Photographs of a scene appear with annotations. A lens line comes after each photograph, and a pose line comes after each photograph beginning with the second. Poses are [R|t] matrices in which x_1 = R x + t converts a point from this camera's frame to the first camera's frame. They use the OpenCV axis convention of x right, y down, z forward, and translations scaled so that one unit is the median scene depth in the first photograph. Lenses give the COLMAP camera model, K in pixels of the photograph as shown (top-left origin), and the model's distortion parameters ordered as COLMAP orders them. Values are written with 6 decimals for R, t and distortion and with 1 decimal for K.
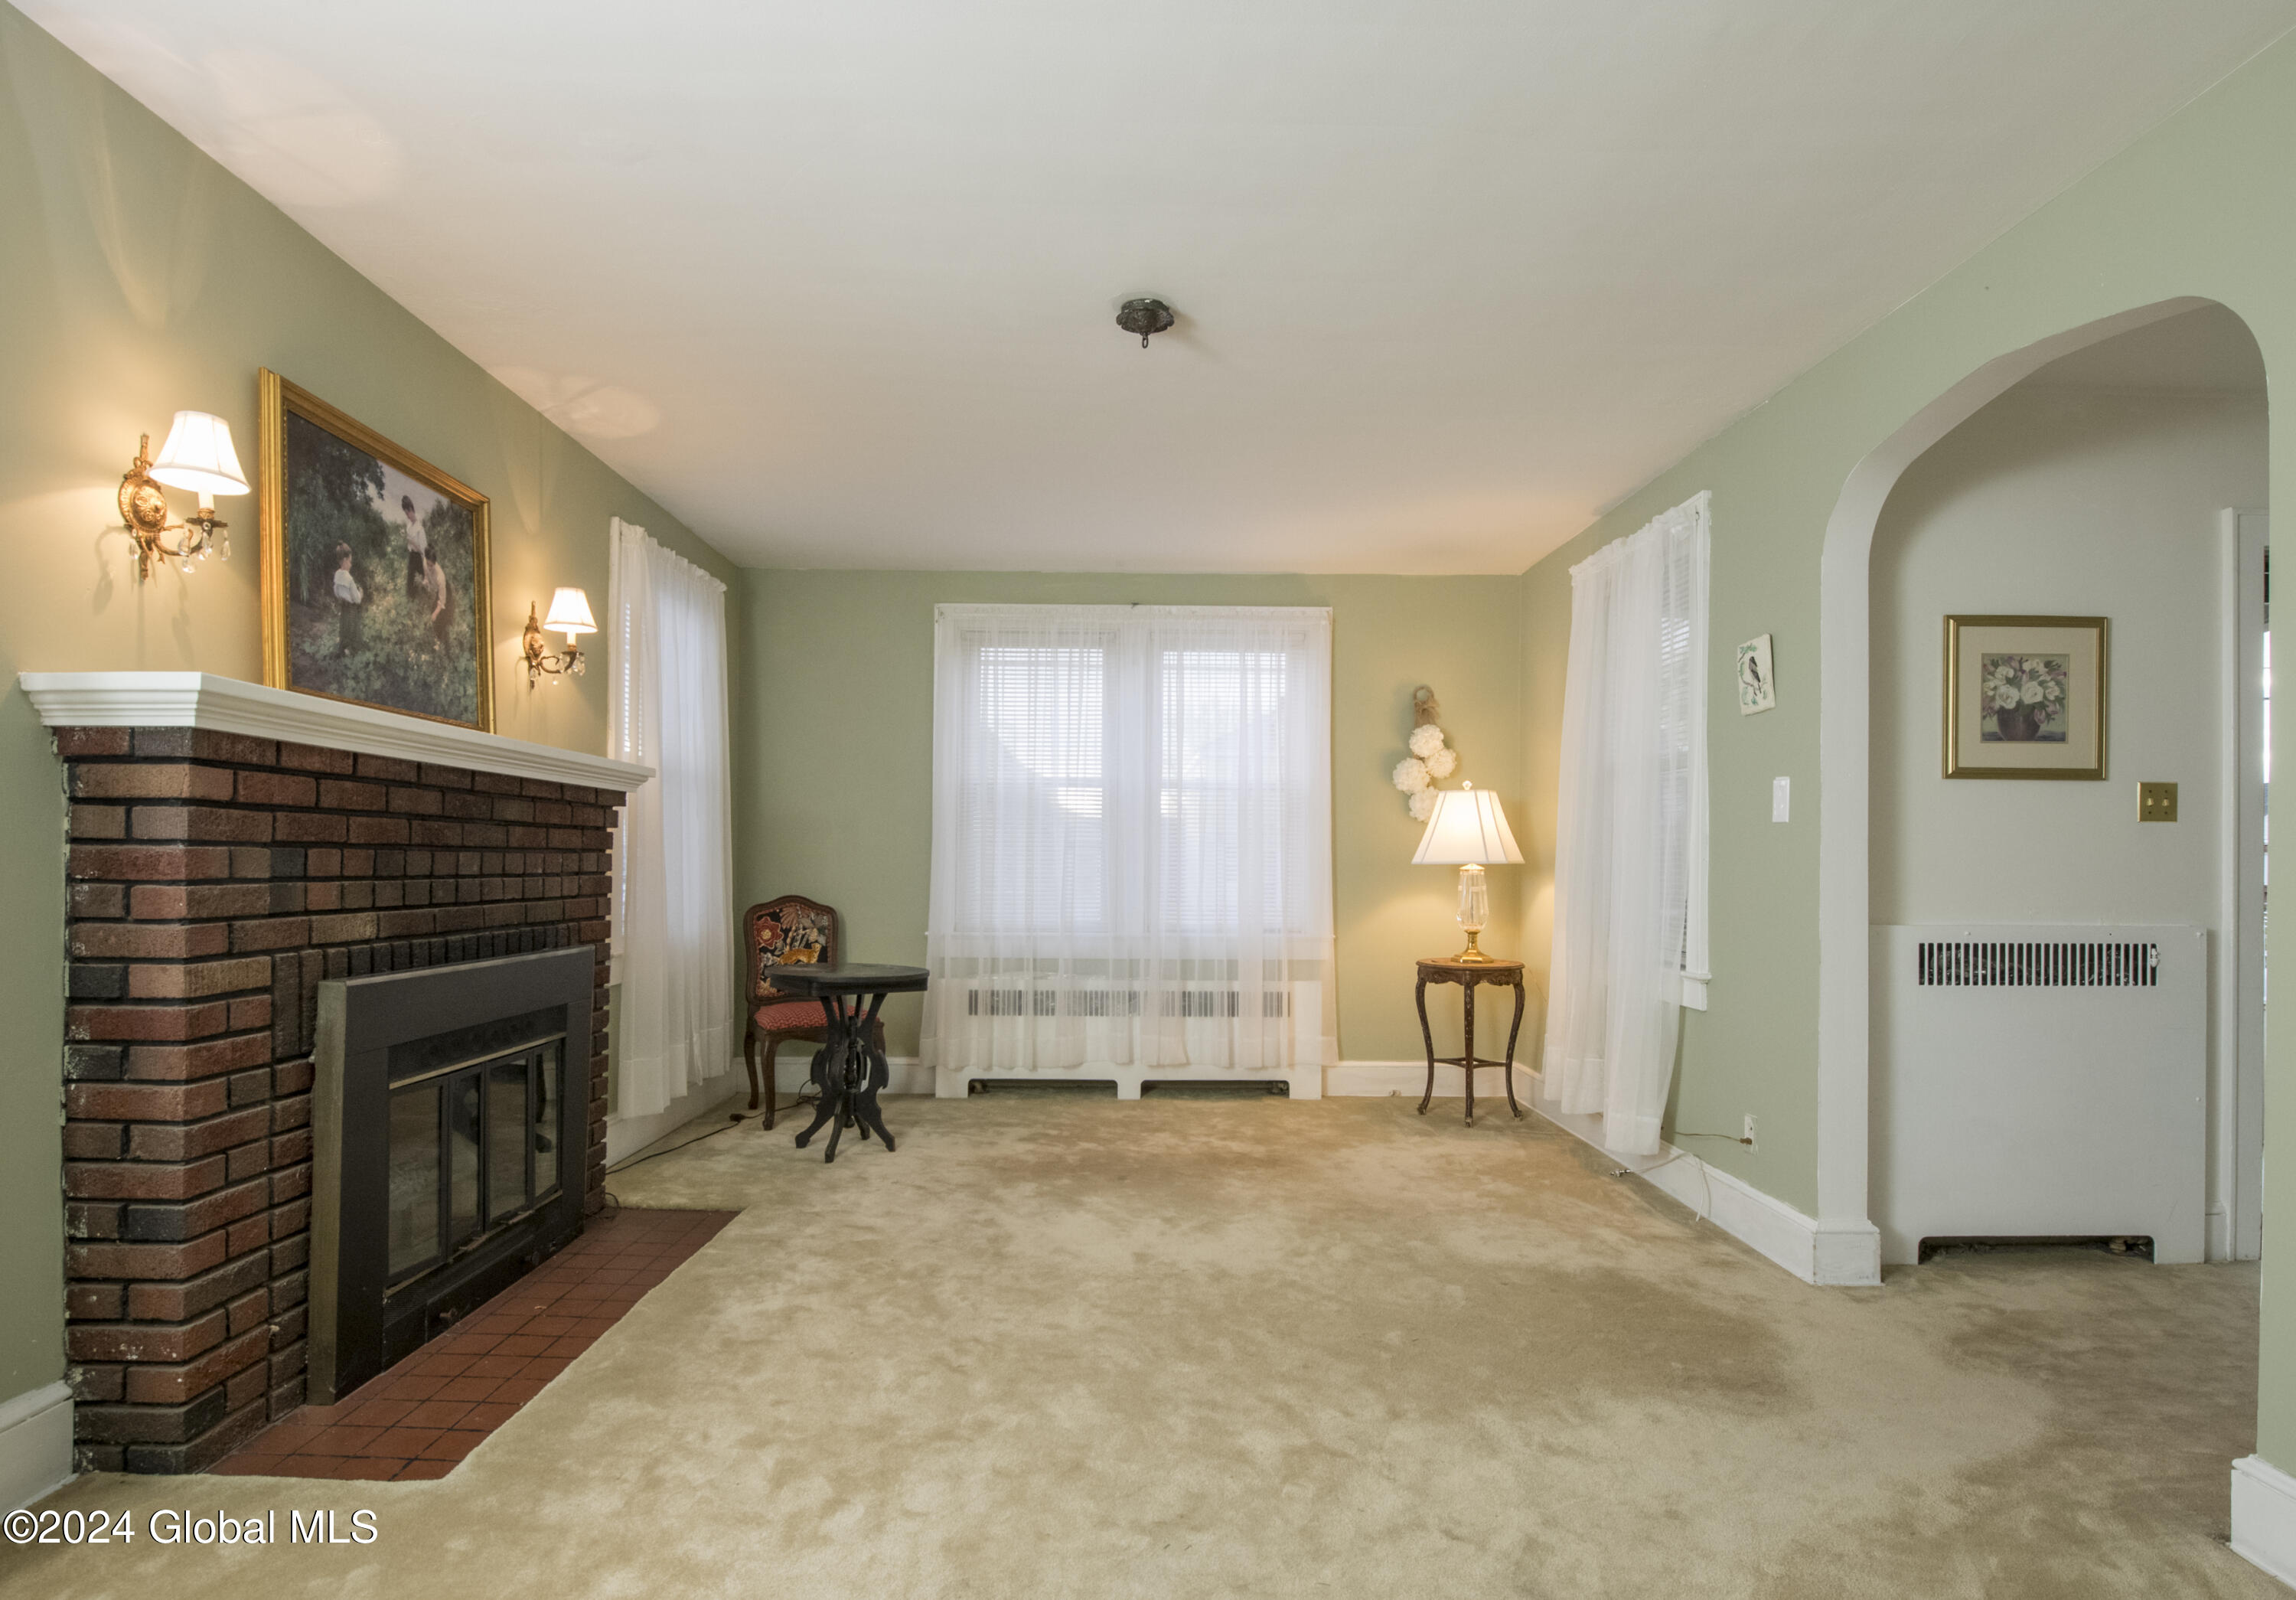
lens RADIAL K [[1173.8, 0, 1136.5], [0, 1173.8, 863.1], [0, 0, 1]] dist [-0.003683, 0.001429]
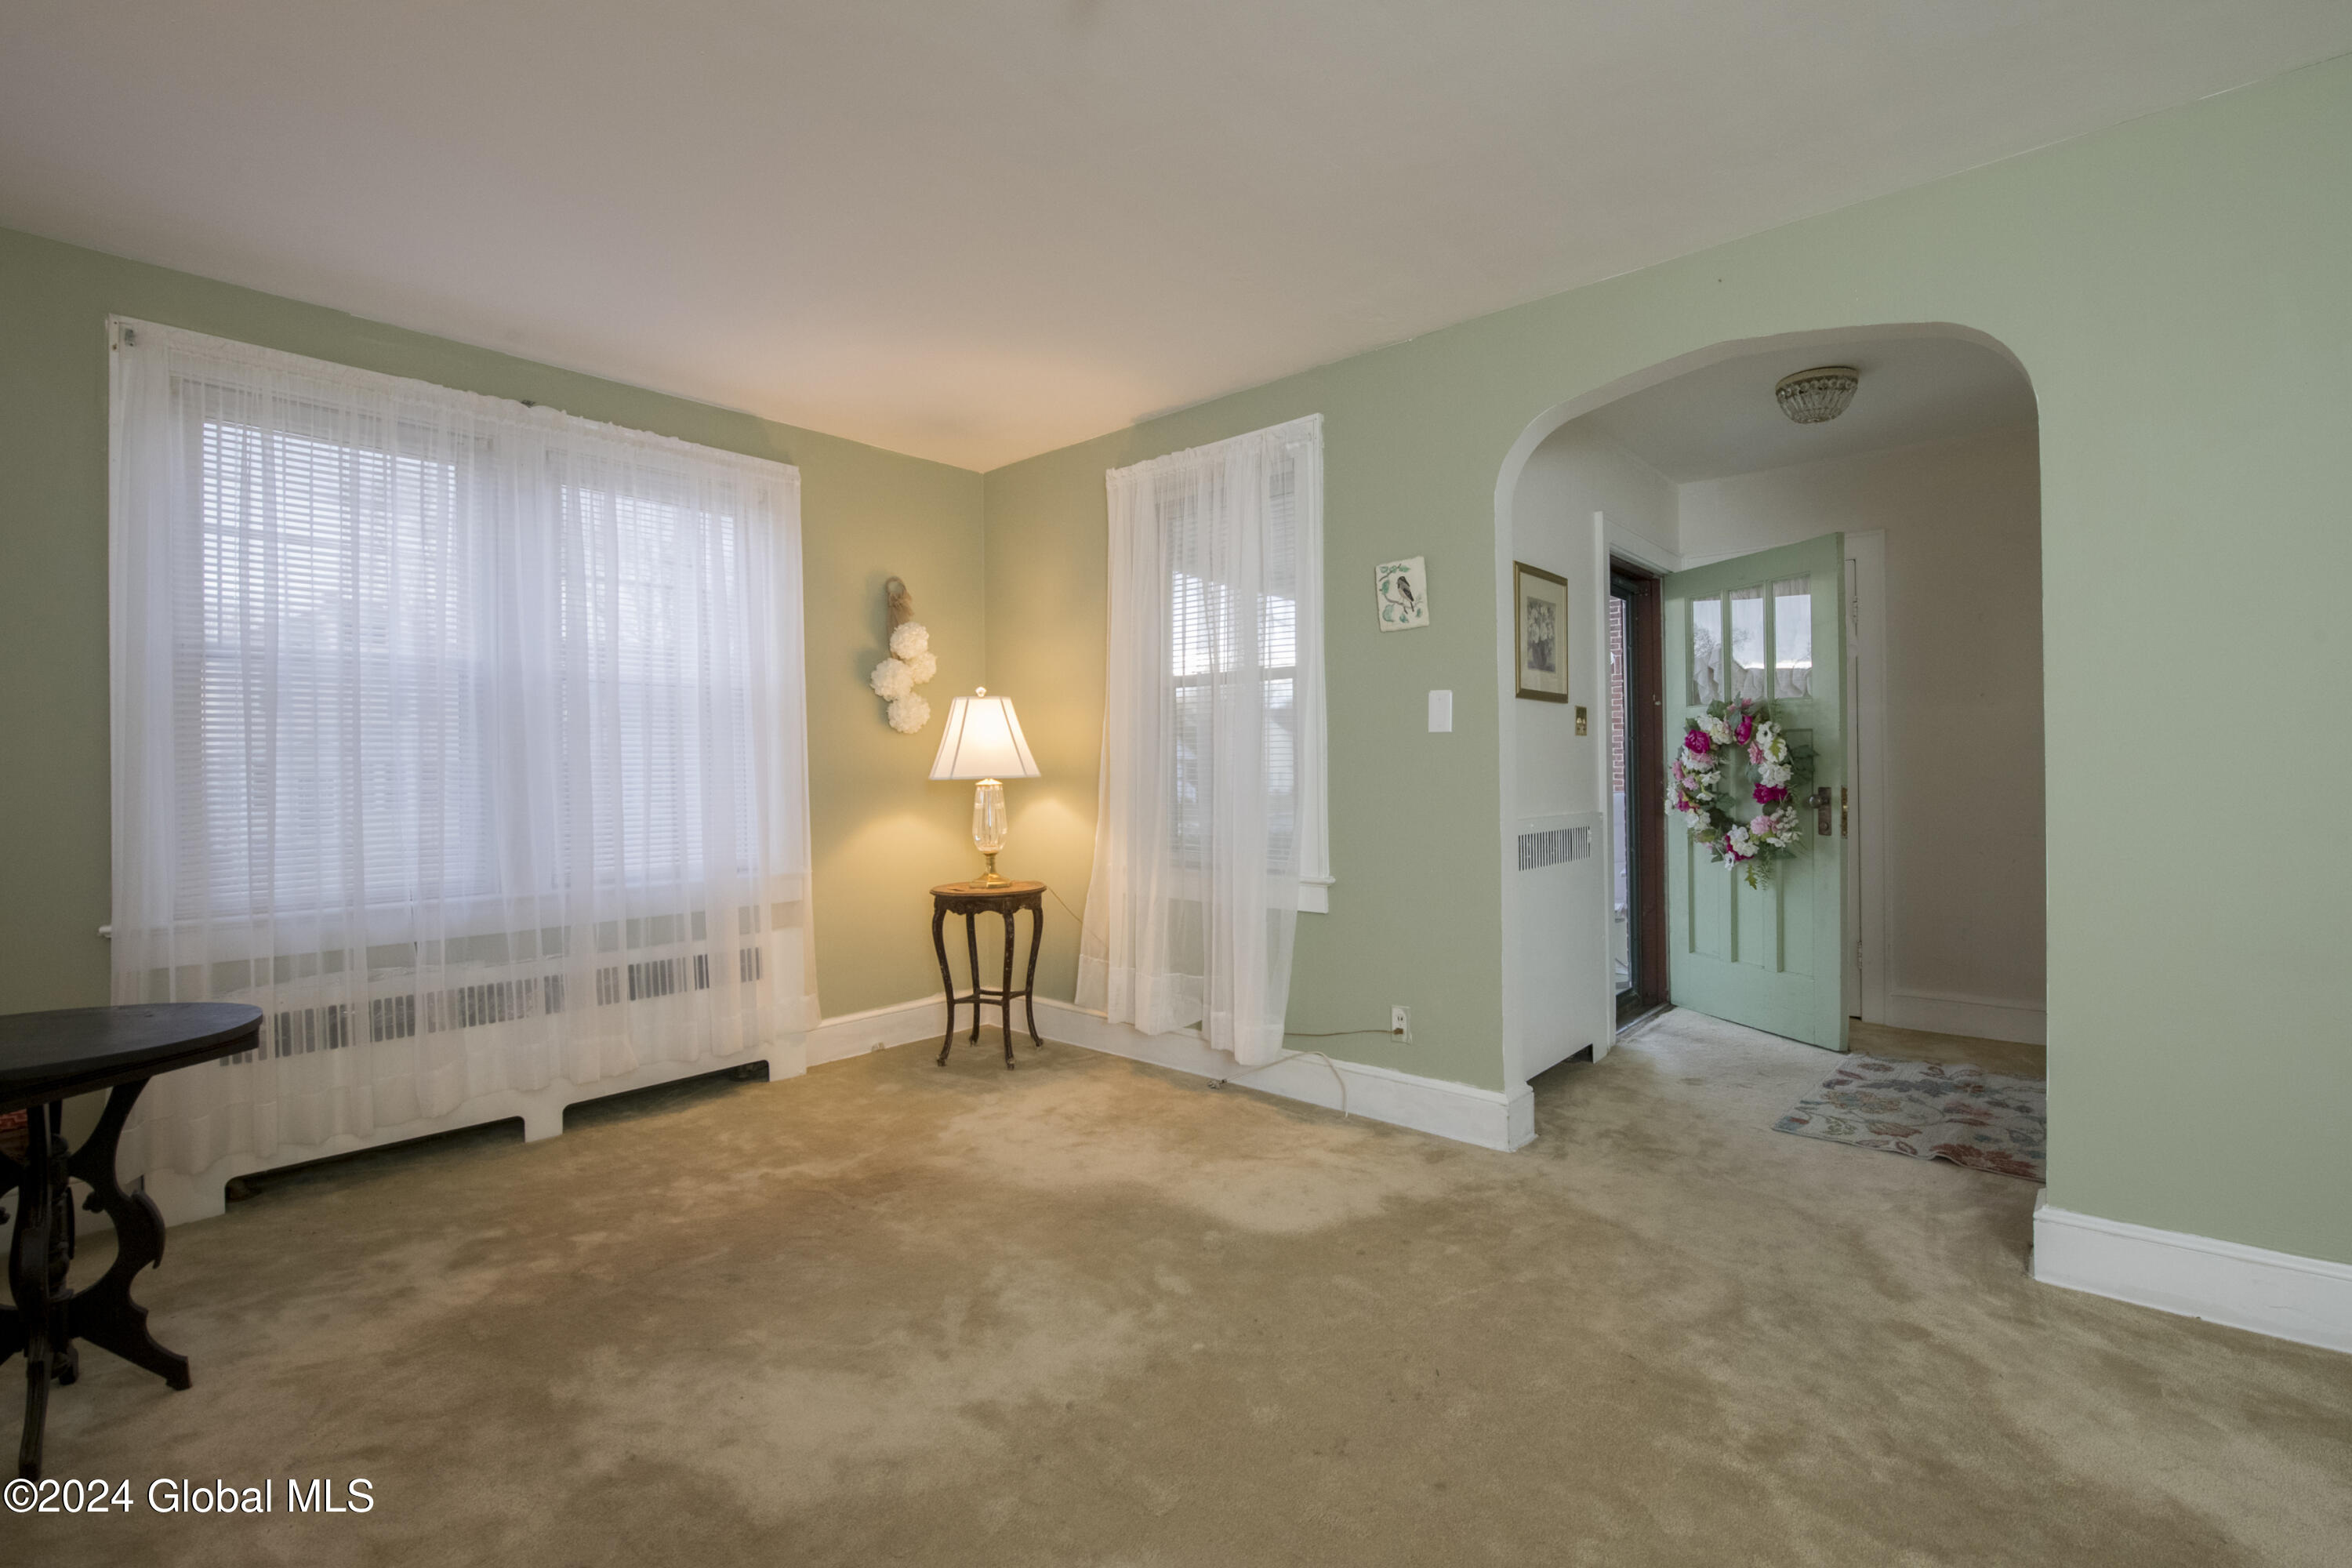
lens RADIAL K [[1033.5, 0, 1167.6], [0, 1033.5, 771.8], [0, 0, 1]] dist [-0.009542, -0.000473]
pose [[0.669620, -0.011829, 0.742609, -0.213851], [0.018728, 0.999824, -0.000961, -0.001089], [-0.742467, 0.014552, 0.669724, 0.359588]]
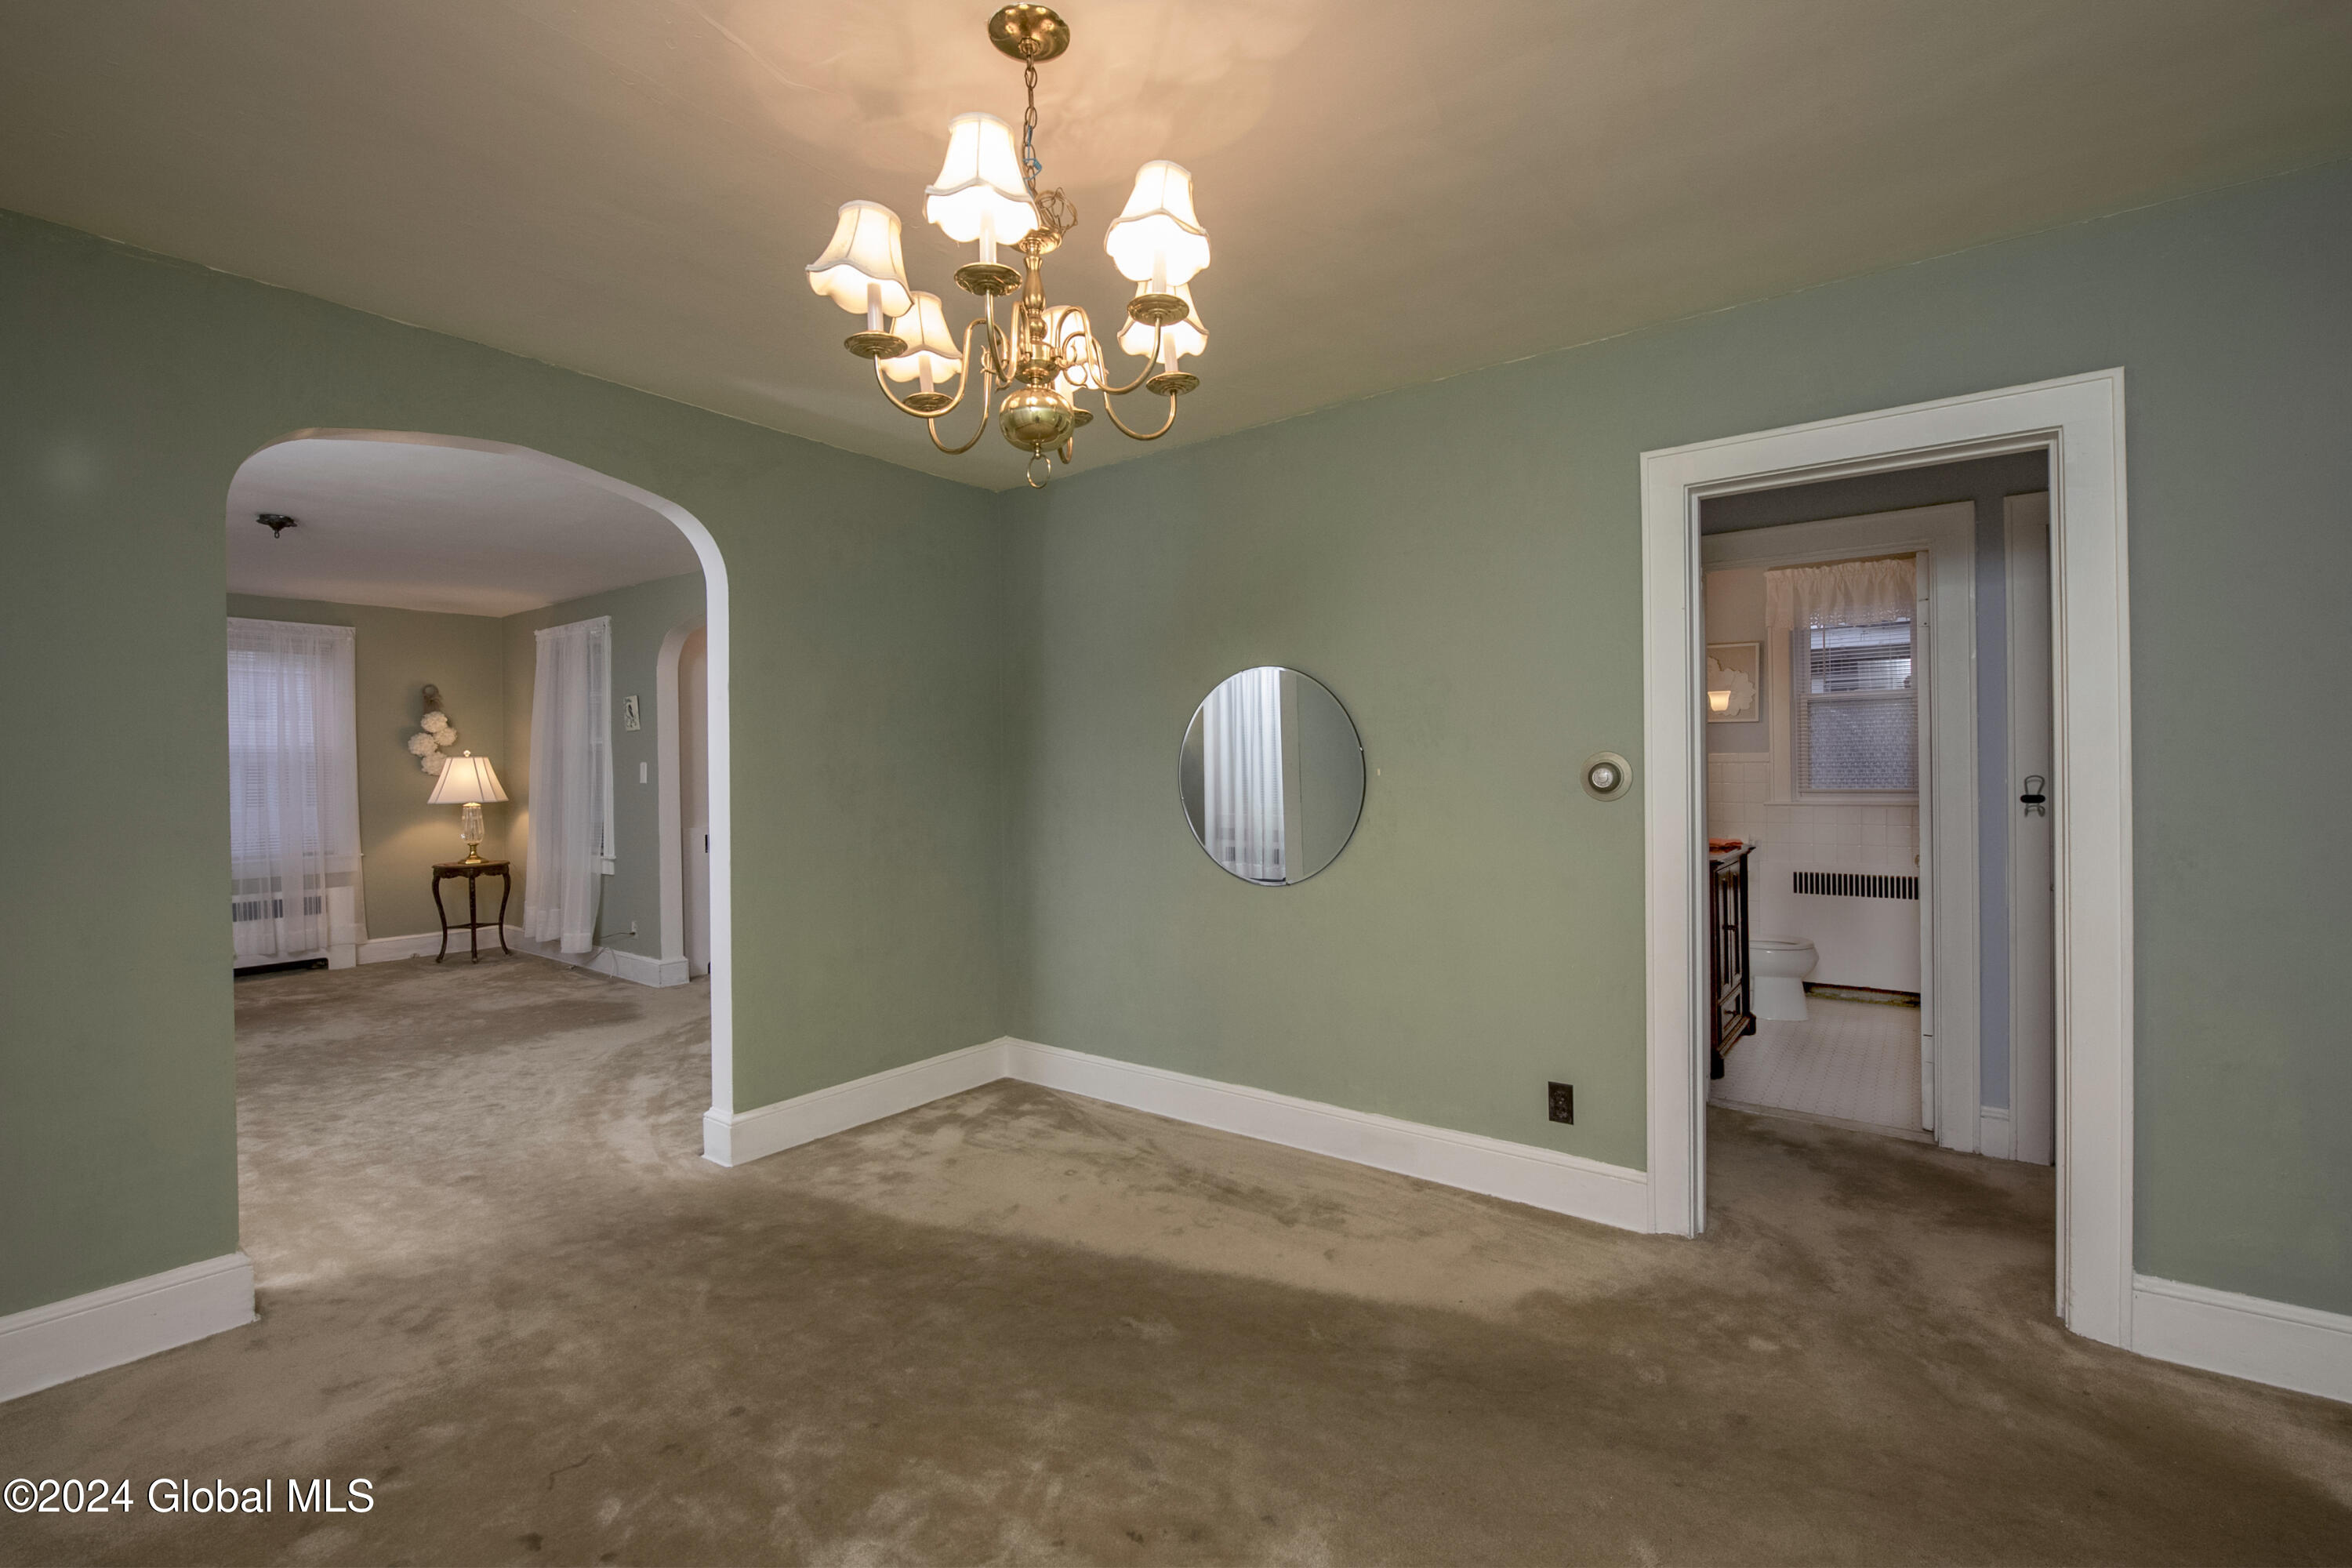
lens RADIAL K [[1033.5, 0, 1175.5], [0, 1033.5, 774.9], [0, 0, 1]] dist [-0.009542, -0.000473]
pose [[0.618190, -0.020092, 0.785772, -0.223423], [0.017522, 0.999777, 0.011779, -0.036218], [-0.785833, 0.006486, 0.618404, -0.625112]]
